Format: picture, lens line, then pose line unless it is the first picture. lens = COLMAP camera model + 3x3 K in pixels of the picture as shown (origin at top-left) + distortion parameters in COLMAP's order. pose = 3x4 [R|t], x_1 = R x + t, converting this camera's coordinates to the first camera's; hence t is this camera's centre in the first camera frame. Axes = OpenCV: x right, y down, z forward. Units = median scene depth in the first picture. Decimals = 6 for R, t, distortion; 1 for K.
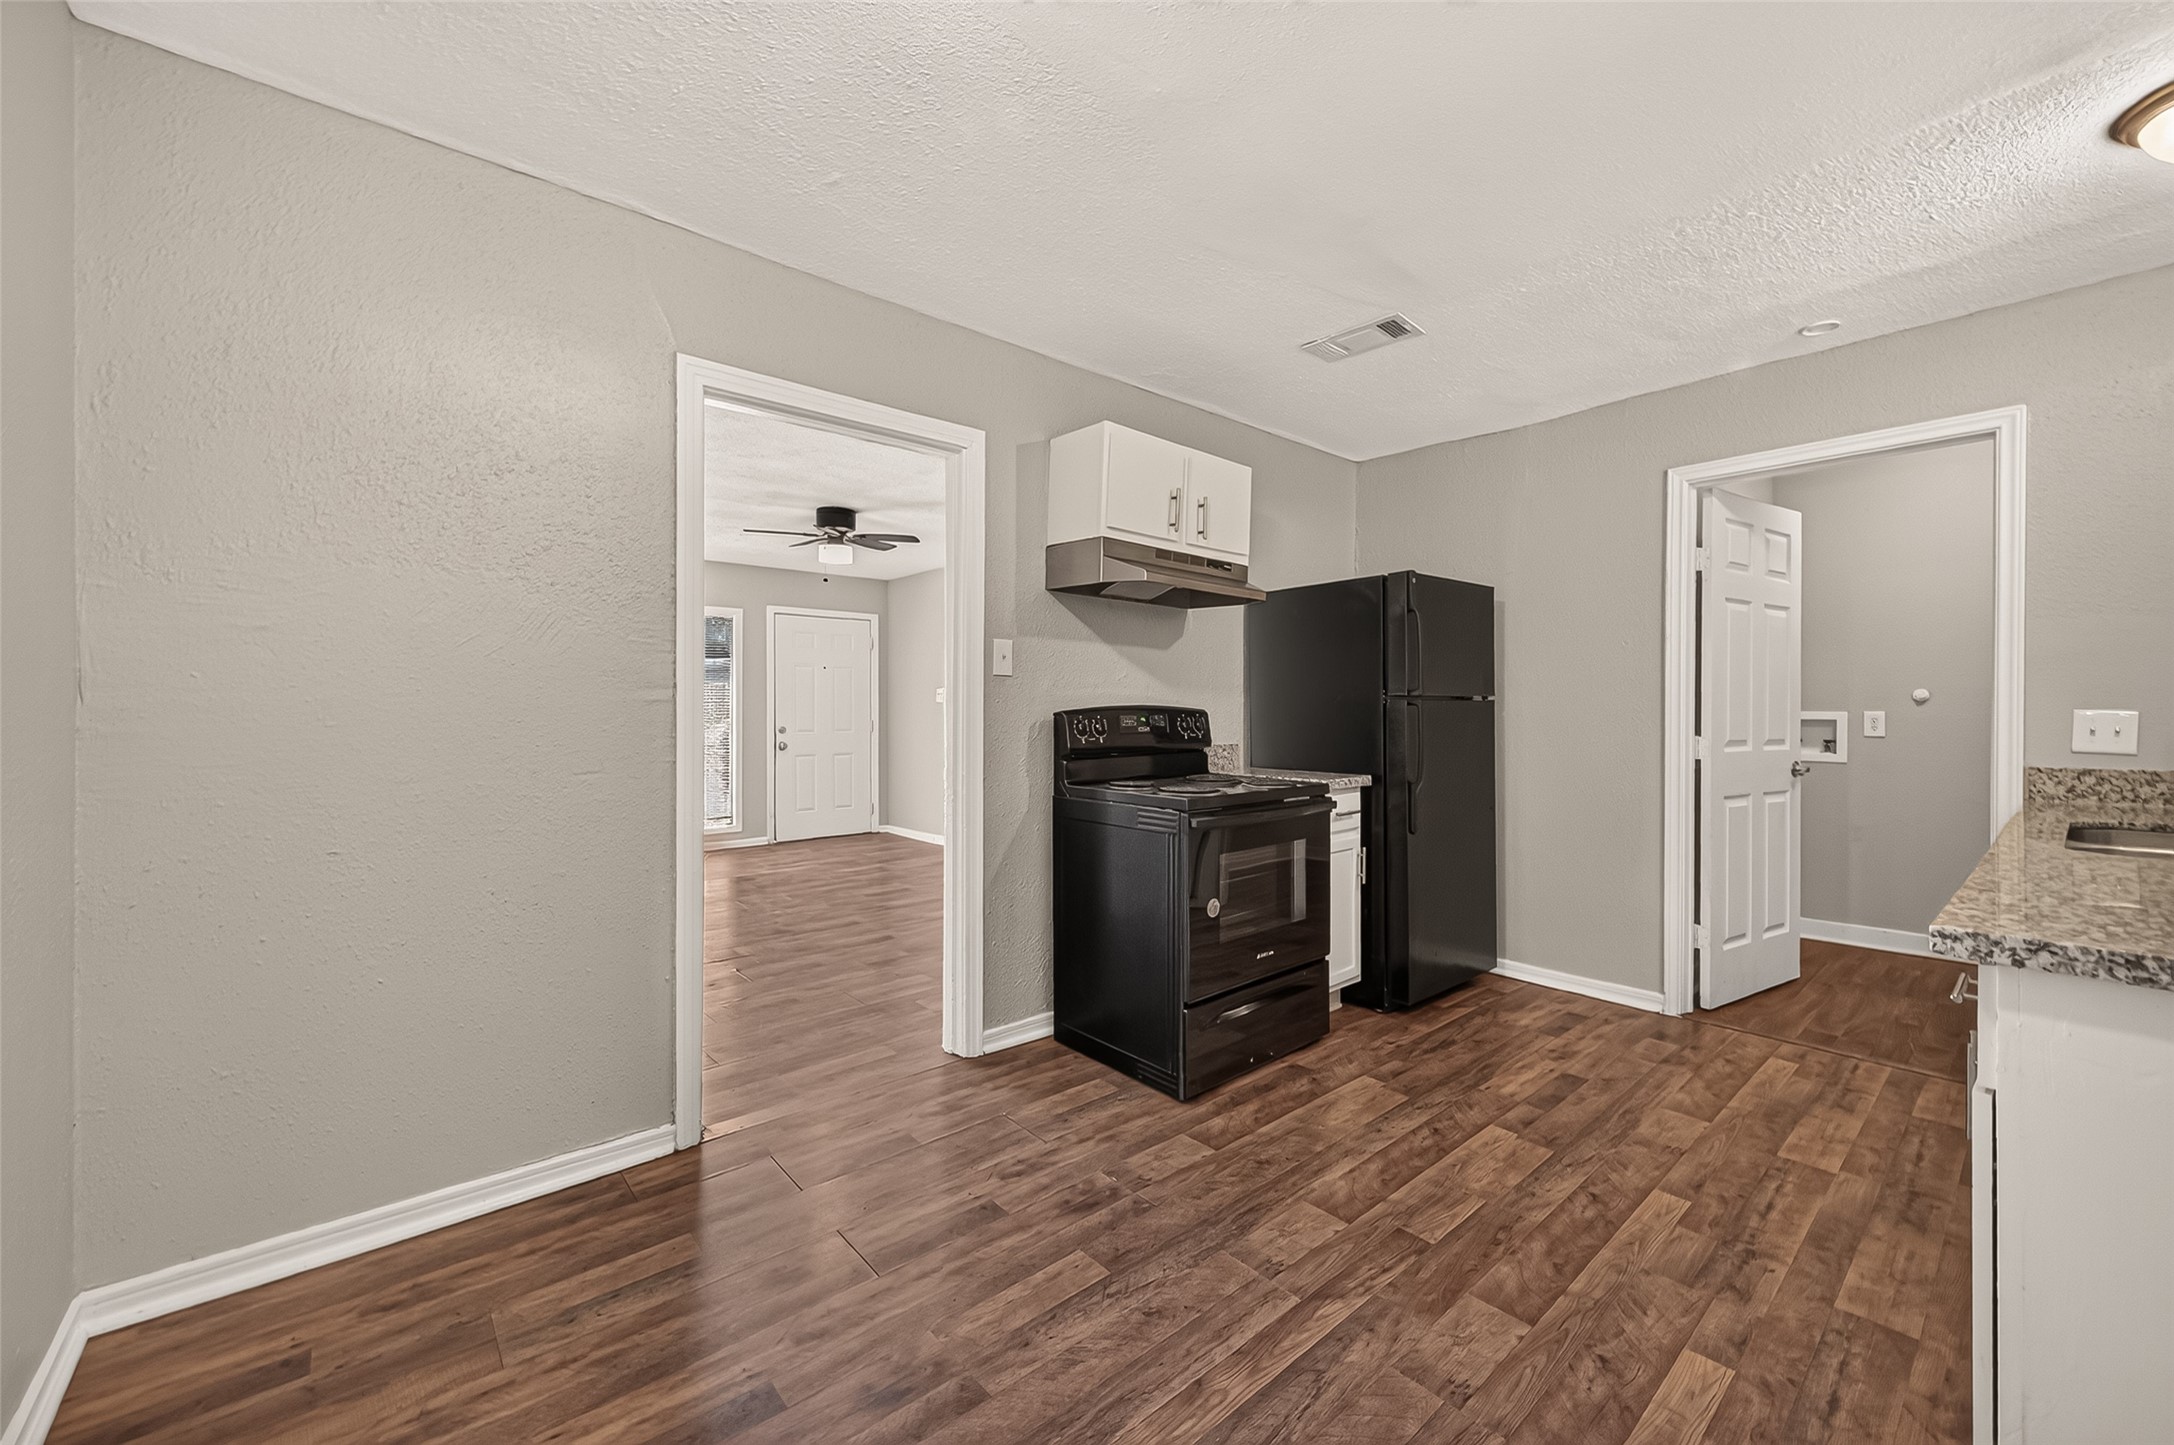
lens RADIAL K [[848.5, 0, 1082.7], [0, 848.5, 711.9], [0, 0, 1]] dist [-0.001166, -0.000164]
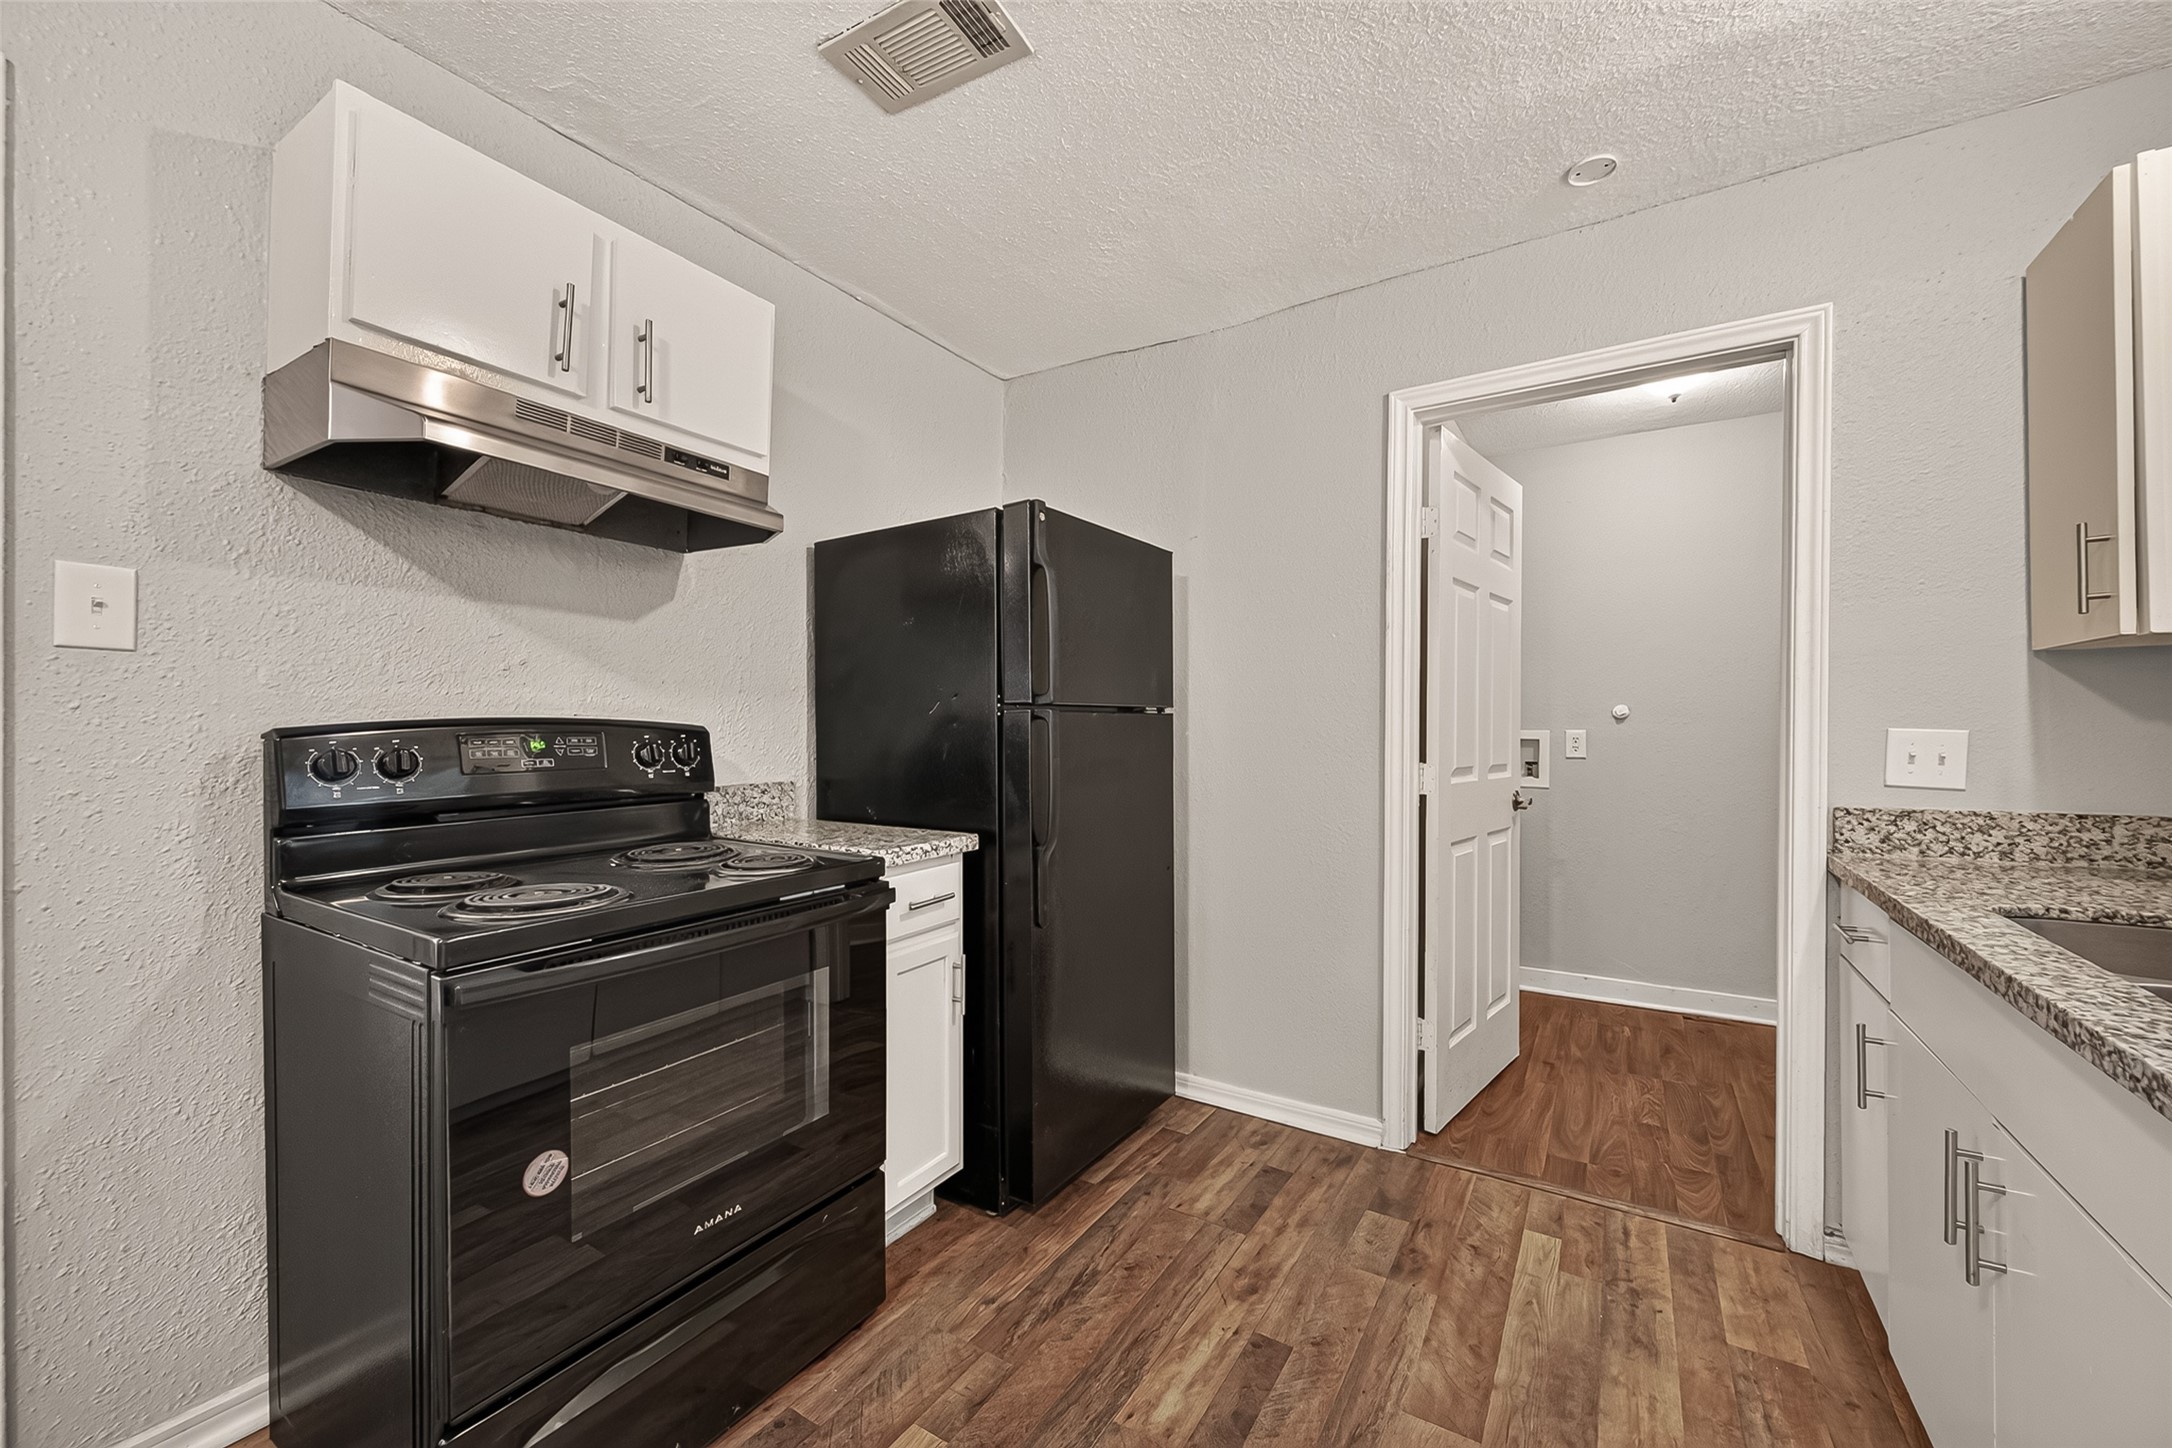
lens RADIAL K [[857.6, 0, 1082.6], [0, 857.6, 732.4], [0, 0, 1]] dist [0.000772, 0.000017]
pose [[0.955167, -0.000734, 0.296068, 0.230600], [-0.000245, 0.999995, 0.003271, -0.000541], [-0.296069, -0.003196, 0.955161, 0.389008]]
